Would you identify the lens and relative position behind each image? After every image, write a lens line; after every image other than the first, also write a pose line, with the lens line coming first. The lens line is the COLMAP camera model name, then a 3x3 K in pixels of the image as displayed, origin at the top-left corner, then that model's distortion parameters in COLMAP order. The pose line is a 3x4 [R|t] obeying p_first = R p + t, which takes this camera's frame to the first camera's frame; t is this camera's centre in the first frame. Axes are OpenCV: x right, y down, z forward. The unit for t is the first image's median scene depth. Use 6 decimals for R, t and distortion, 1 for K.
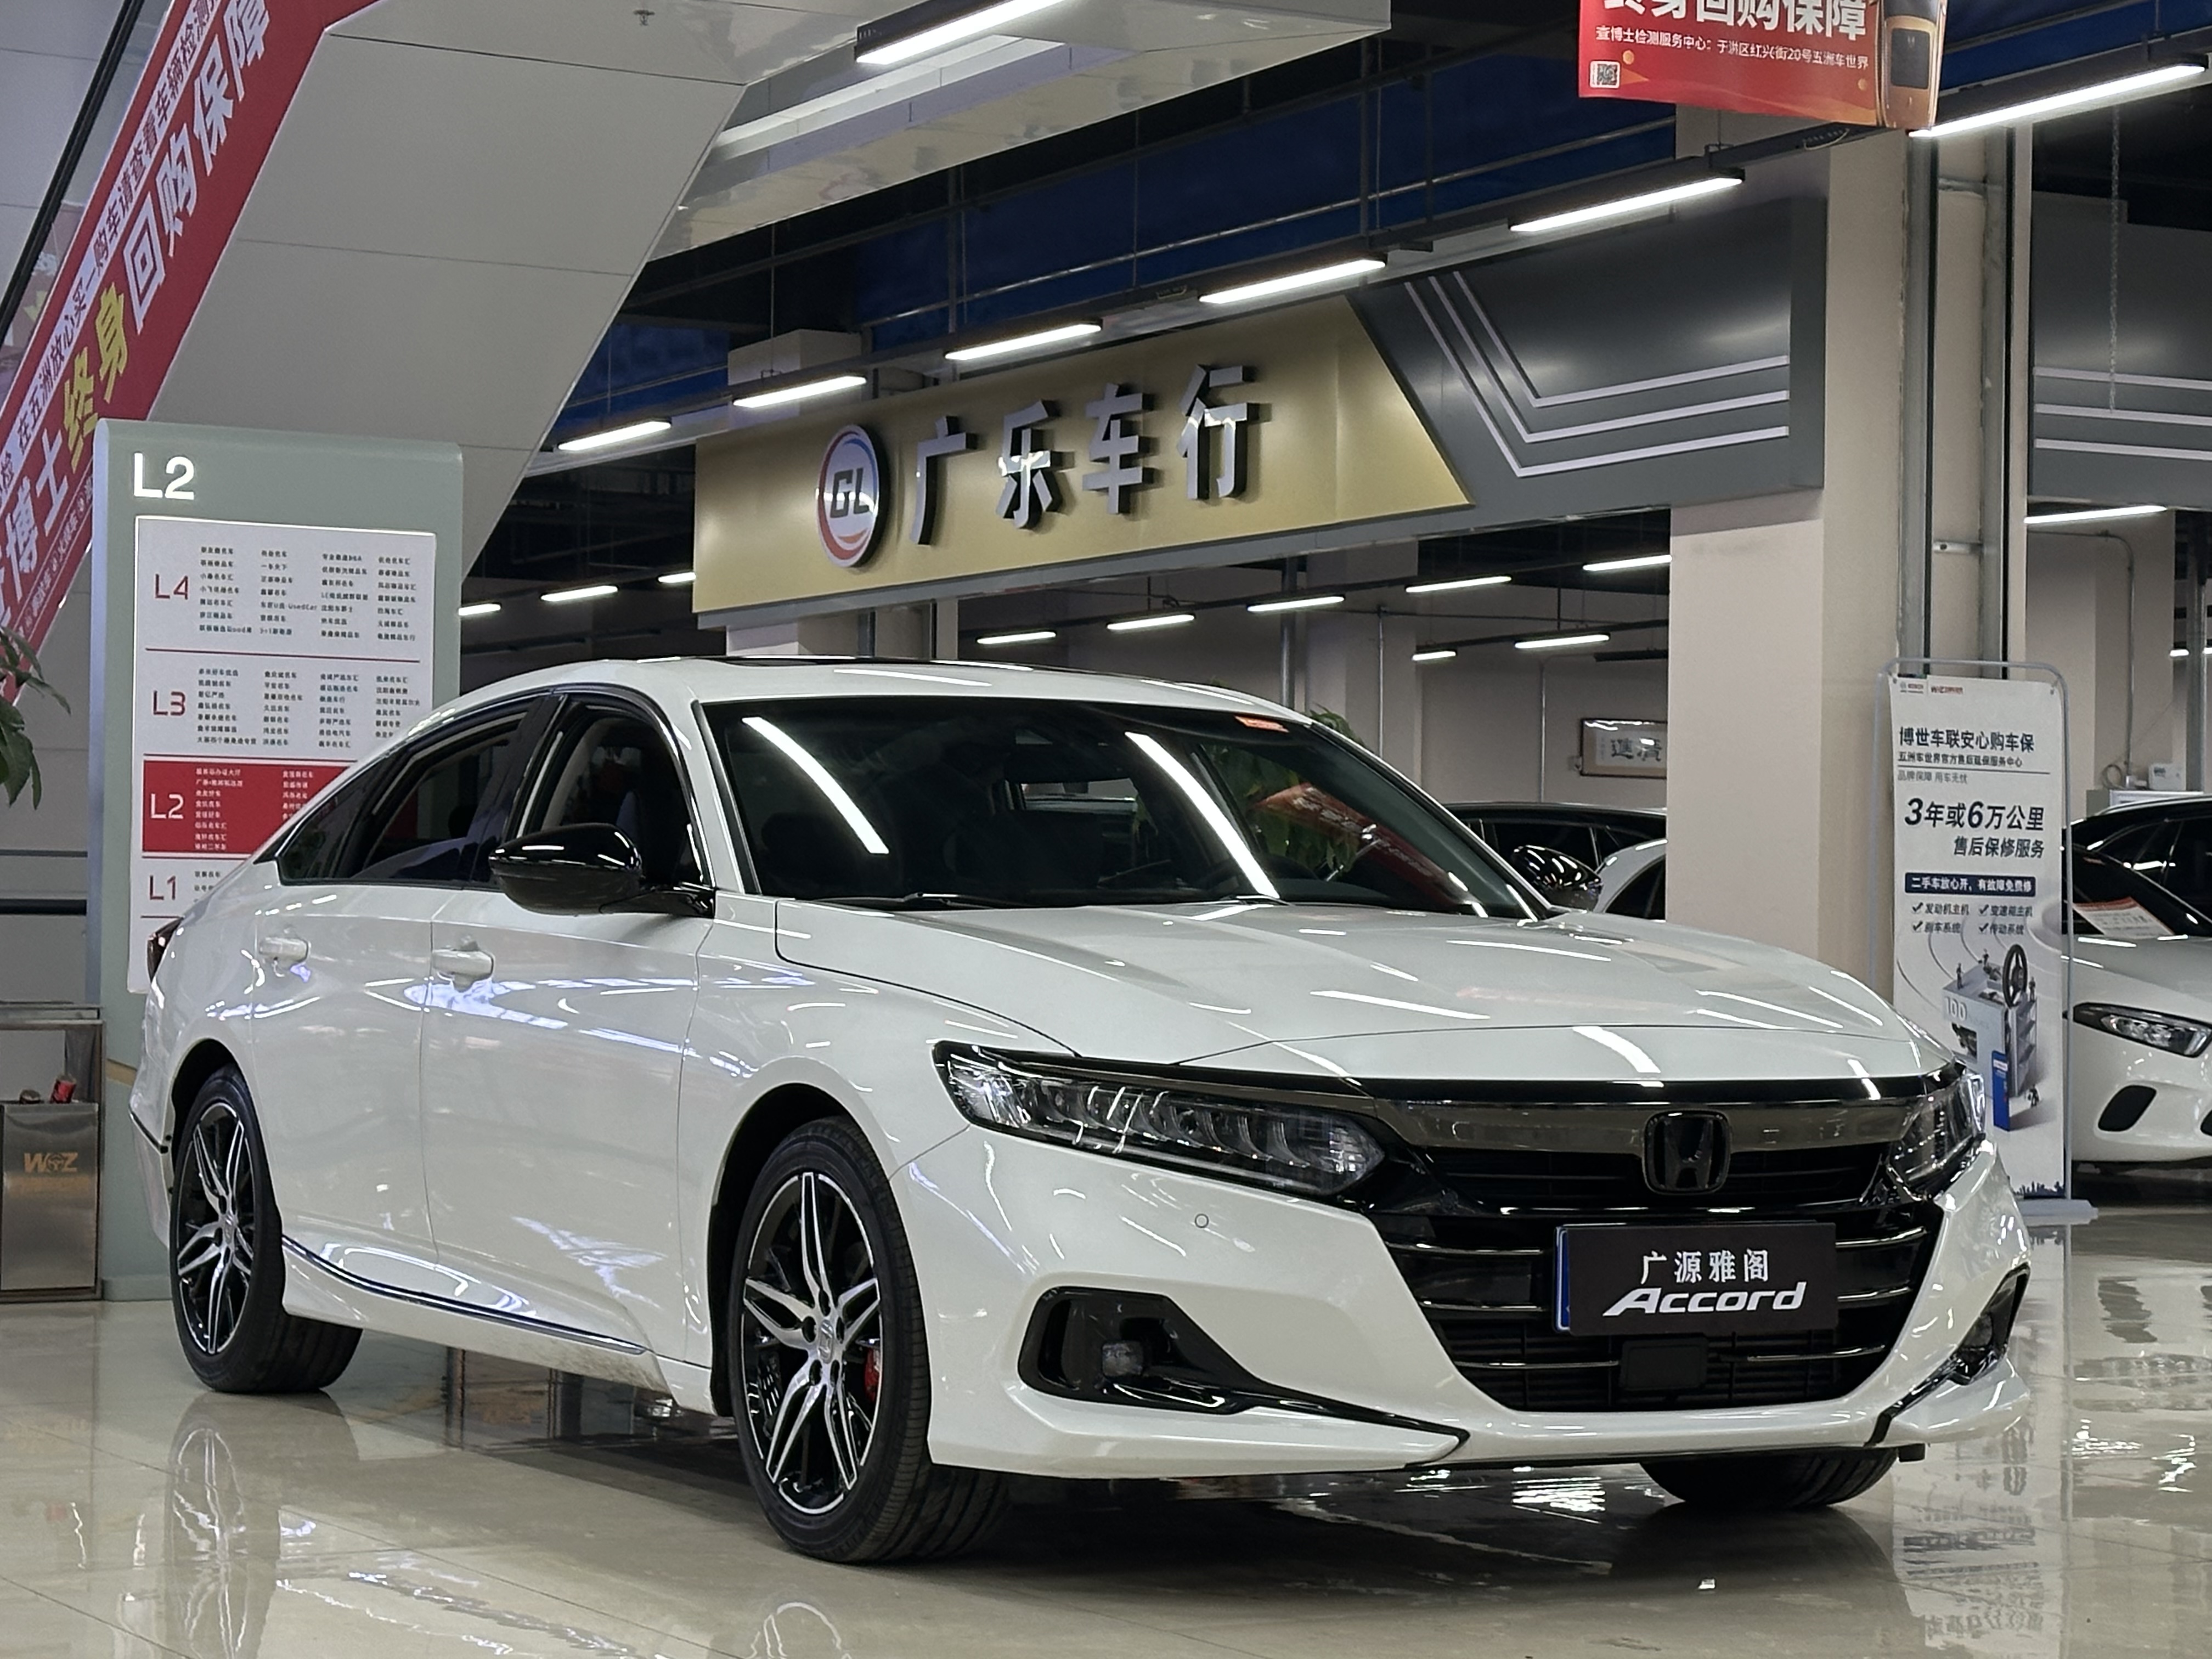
lens RADIAL K [[4677.5, 0, 1106.0], [0, 4677.5, 829.5], [0, 0, 1]] dist [0.151945, 0.293093]
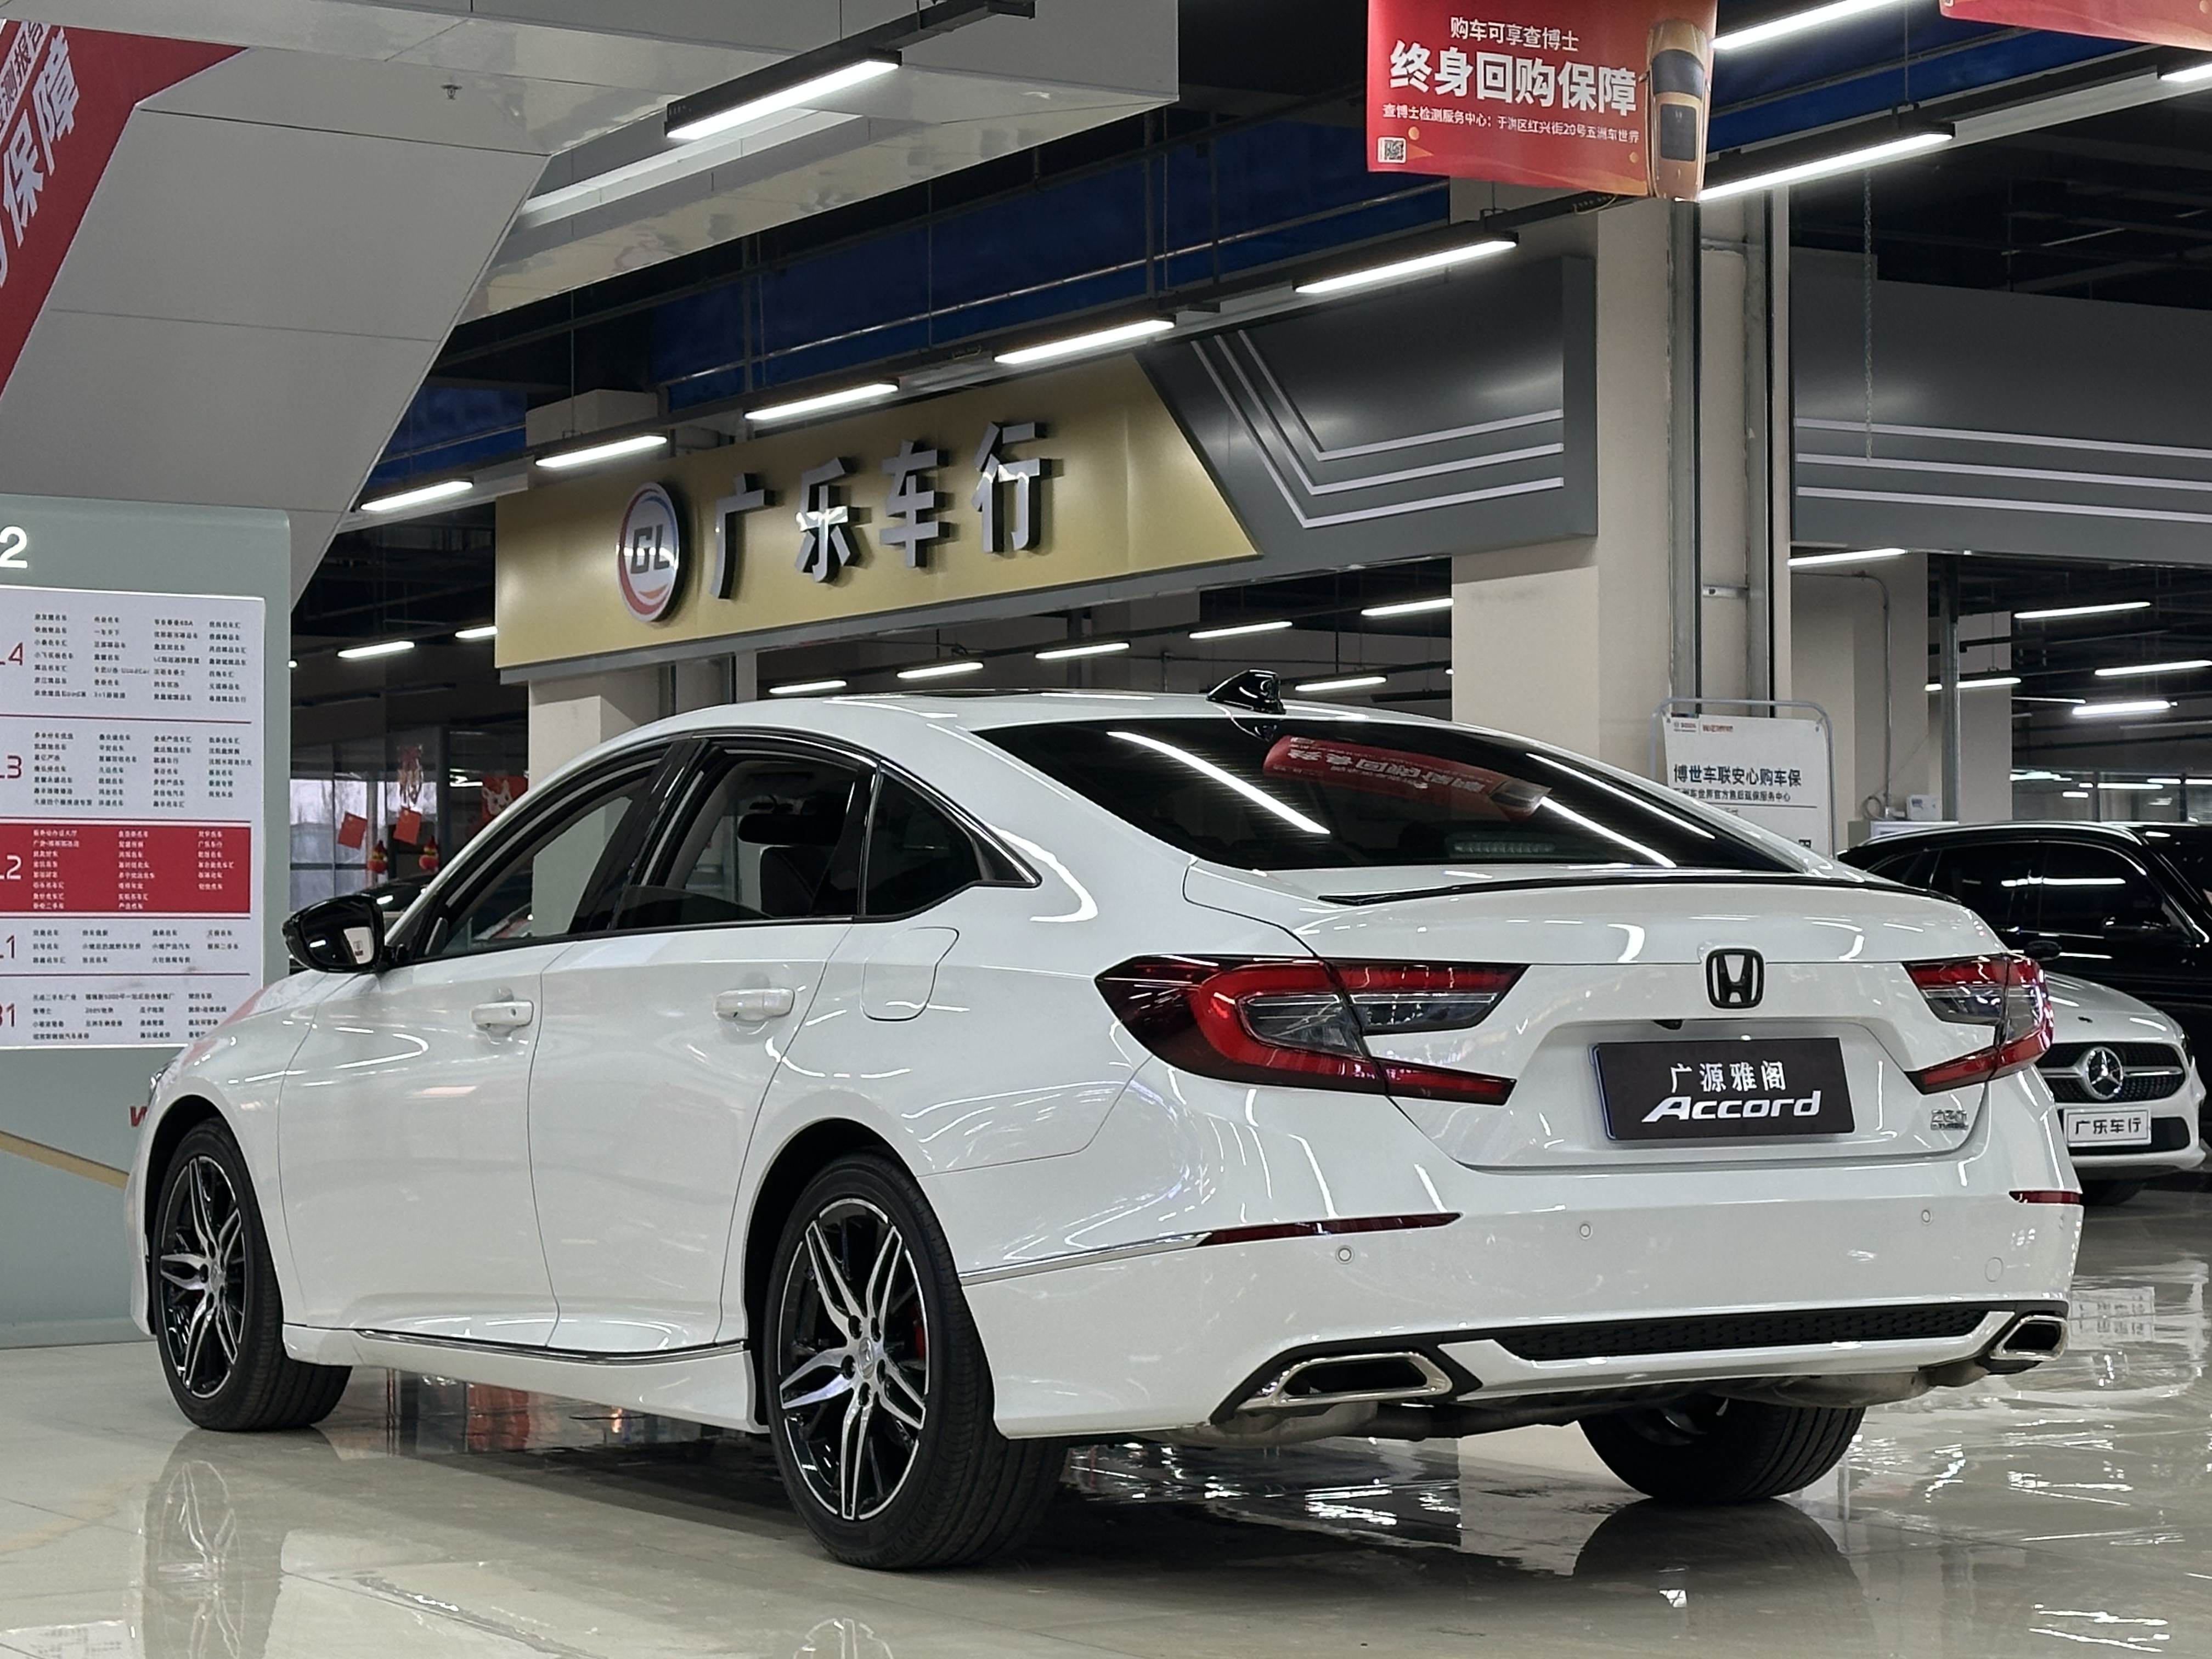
lens RADIAL K [[4616.4, 0, 1106.0], [0, 4616.4, 829.5], [0, 0, 1]] dist [0.161550, 0.156171]
pose [[0.998769, -0.014923, 0.047307, -0.005560], [0.015354, 0.999844, -0.008763, -0.000400], [-0.047169, 0.009478, 0.998842, -0.018259]]
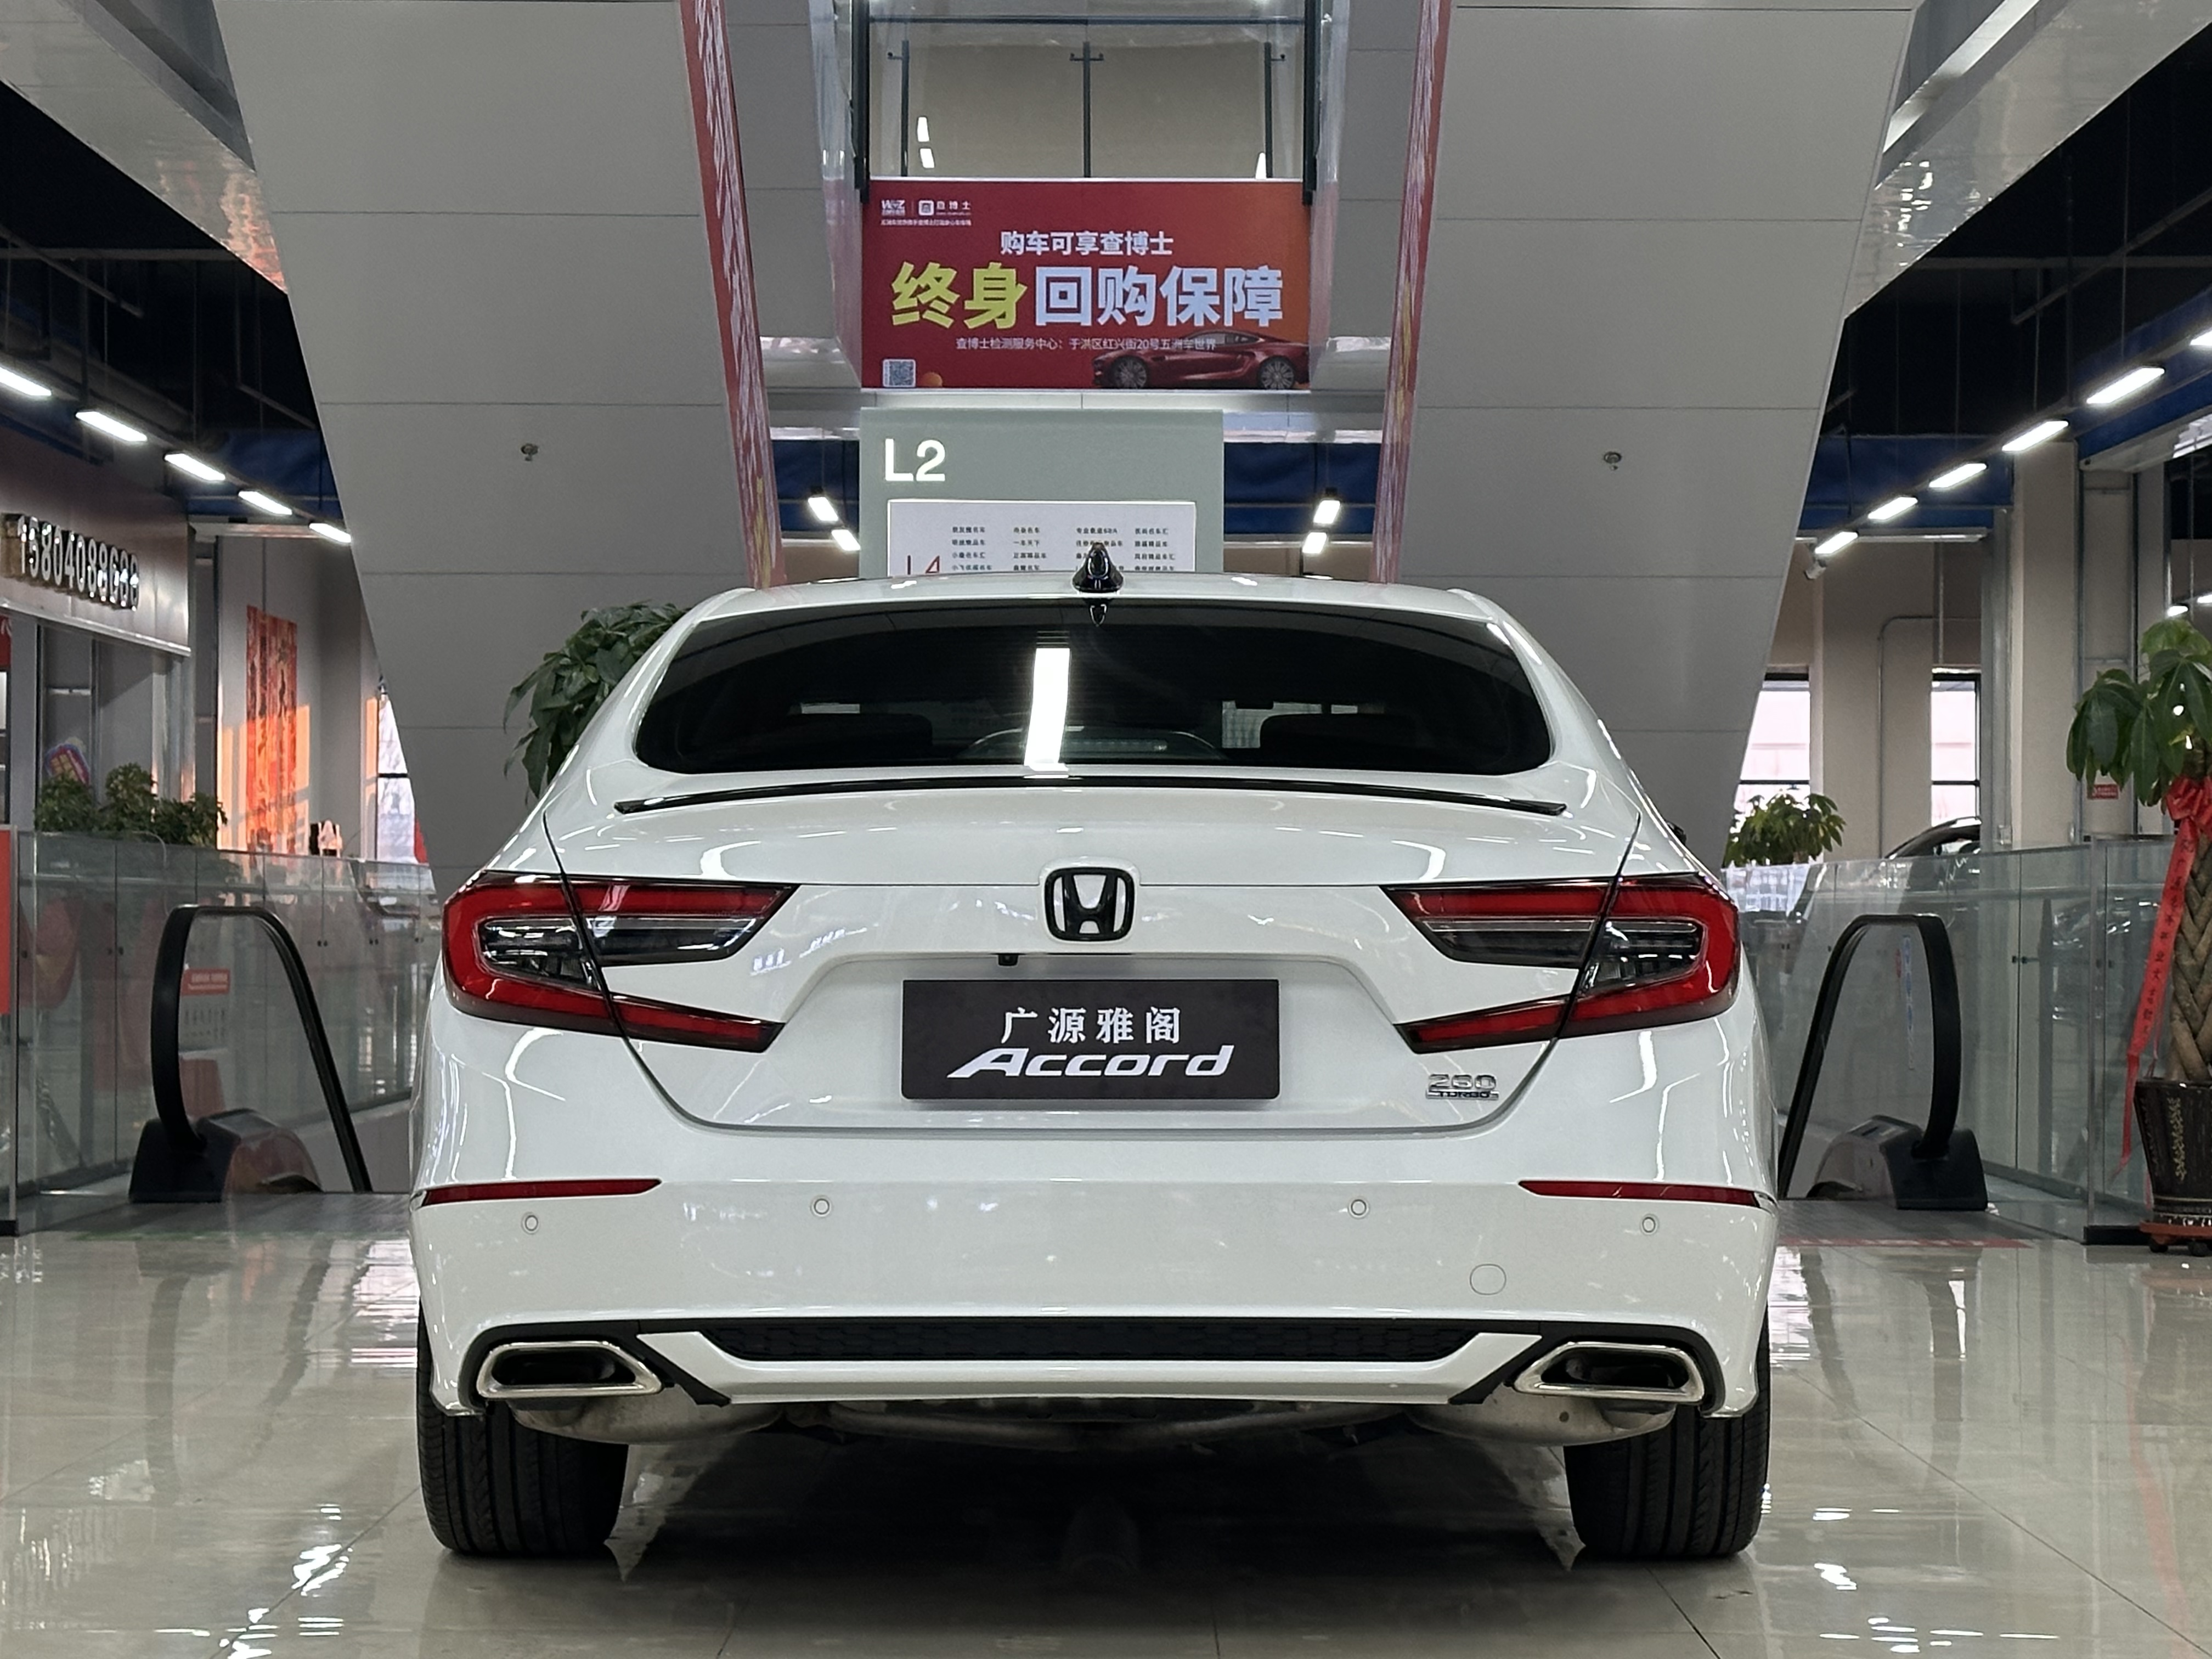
lens RADIAL K [[4616.4, 0, 1106.0], [0, 4616.4, 829.5], [0, 0, 1]] dist [0.161550, 0.156171]
pose [[0.873271, -0.014285, -0.487026, 0.233016], [0.015946, 0.999873, -0.000735, 0.004968], [0.486974, -0.007125, 0.873387, 0.100412]]
